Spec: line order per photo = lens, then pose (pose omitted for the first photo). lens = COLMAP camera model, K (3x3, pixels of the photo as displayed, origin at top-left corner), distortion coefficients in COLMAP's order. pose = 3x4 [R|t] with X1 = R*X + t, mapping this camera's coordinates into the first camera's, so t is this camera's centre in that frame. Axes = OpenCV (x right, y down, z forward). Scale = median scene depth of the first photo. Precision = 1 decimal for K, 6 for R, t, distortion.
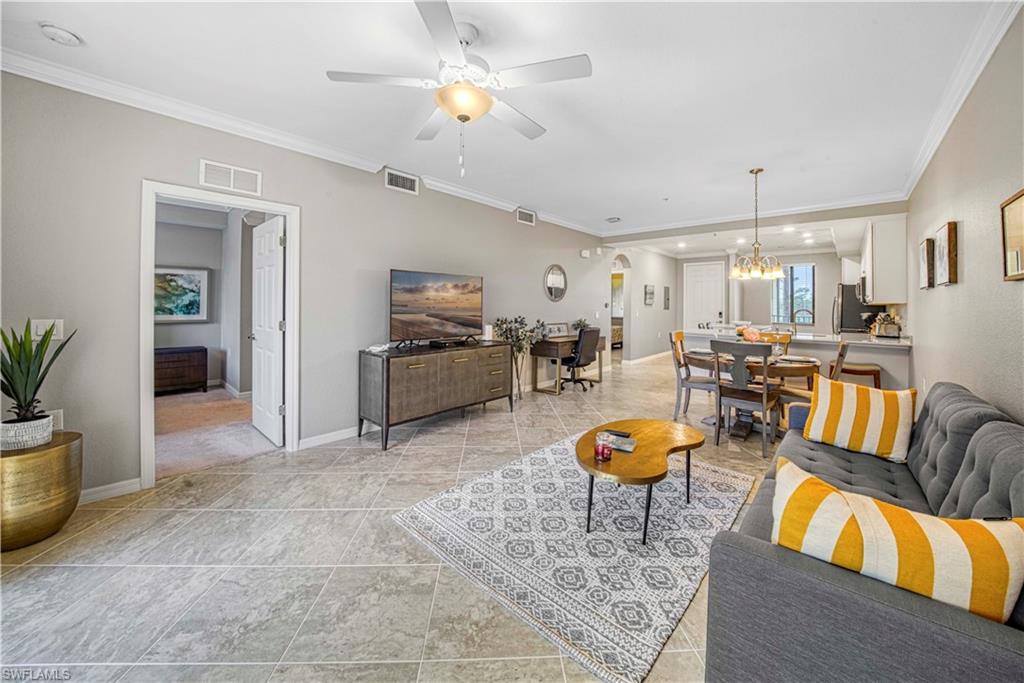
lens RADIAL K [[365.5, 0, 511.6], [0, 365.5, 306.7], [0, 0, 1]] dist [-0.016943, 0.000776]
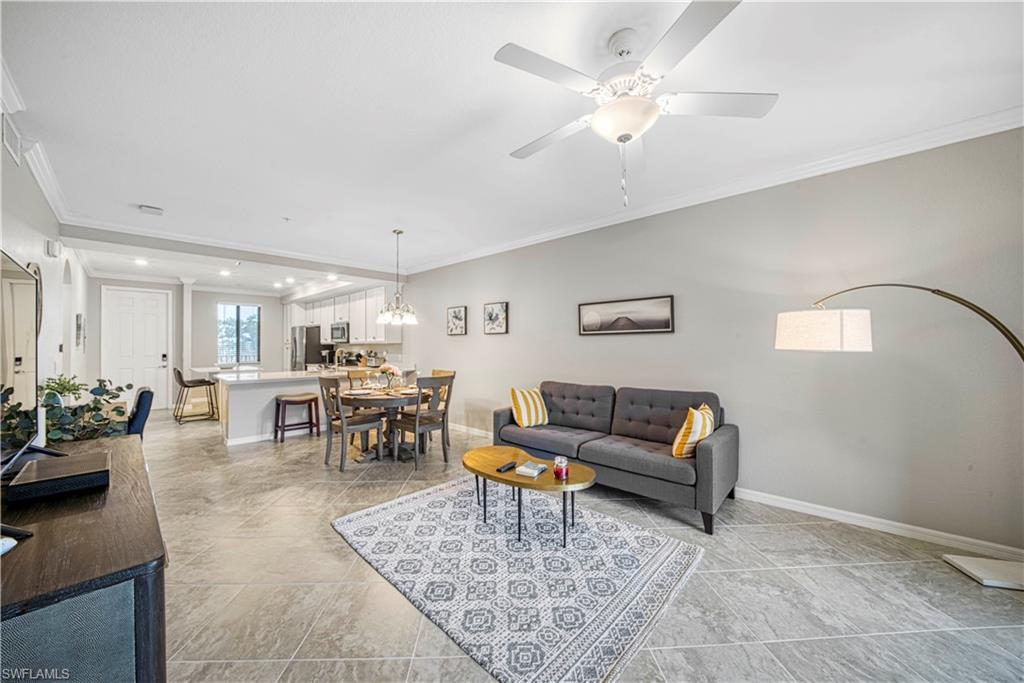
lens RADIAL K [[365.5, 0, 509.2], [0, 365.5, 341.0], [0, 0, 1]] dist [-0.016943, 0.000776]
pose [[0.008779, 0.001839, 0.999960, -0.508157], [0.009182, 0.999956, -0.001920, -0.013052], [-0.999919, 0.009198, 0.008761, 0.631717]]
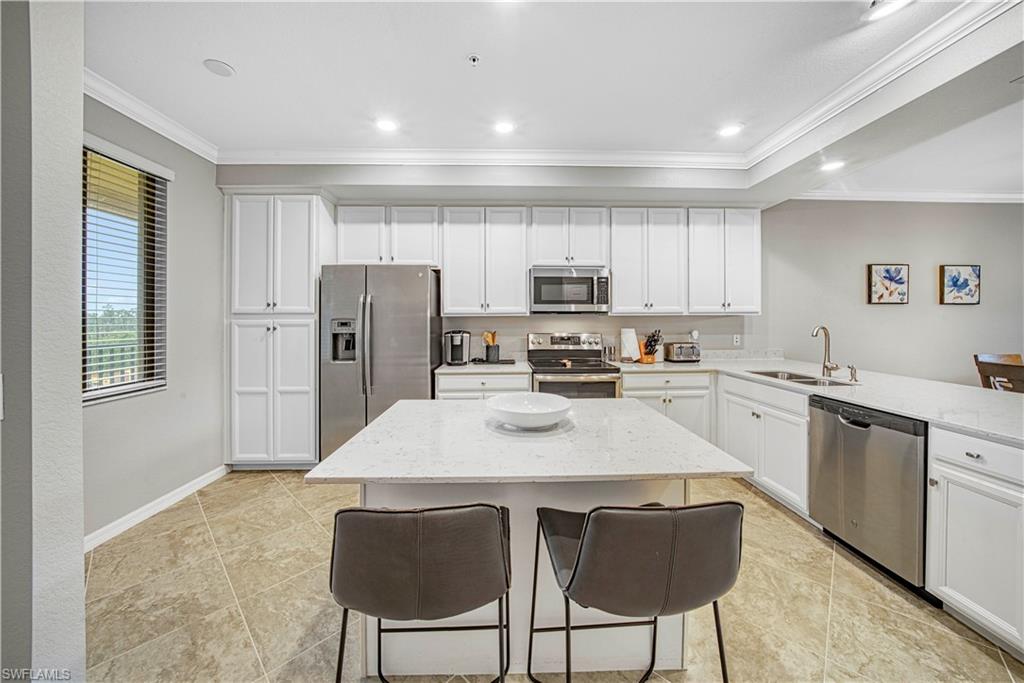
lens RADIAL K [[365.5, 0, 511.5], [0, 365.5, 318.7], [0, 0, 1]] dist [-0.016943, 0.000776]
pose [[-0.705658, -0.007254, 0.708515, 1.040978], [0.000807, 0.999939, 0.011041, -0.012703], [-0.708552, 0.008363, -0.705609, 2.379171]]
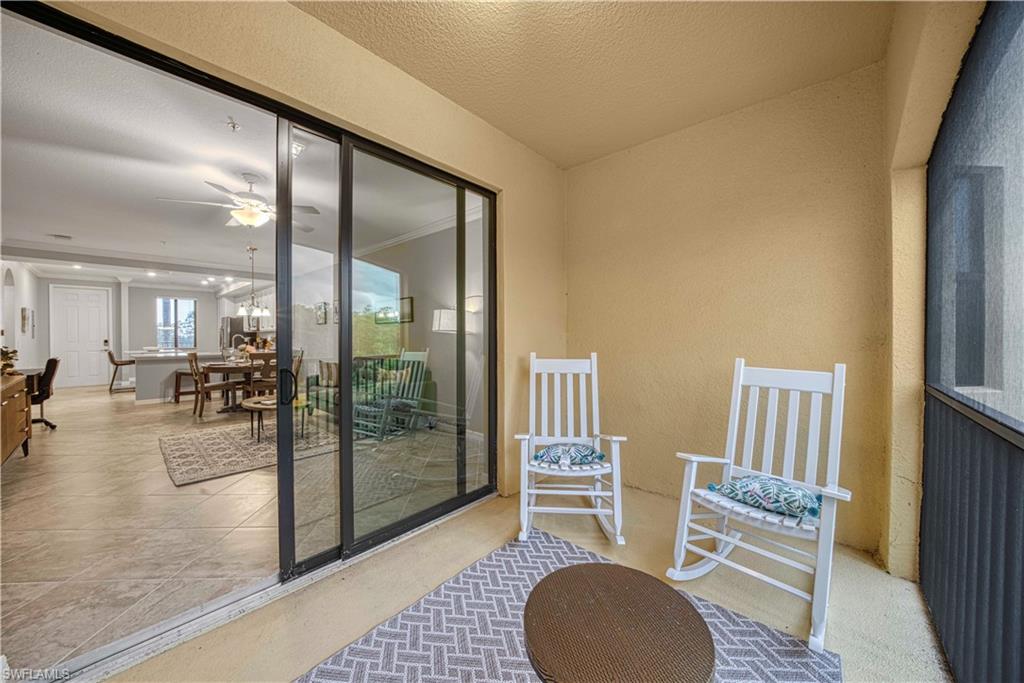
lens RADIAL K [[365.5, 0, 506.1], [0, 365.5, 340.3], [0, 0, 1]] dist [-0.016943, 0.000776]
pose [[-0.003243, -0.021288, 0.999768, -0.954378], [0.009003, 0.999732, 0.021316, 0.012020], [-0.999954, 0.009070, -0.003051, -0.128175]]
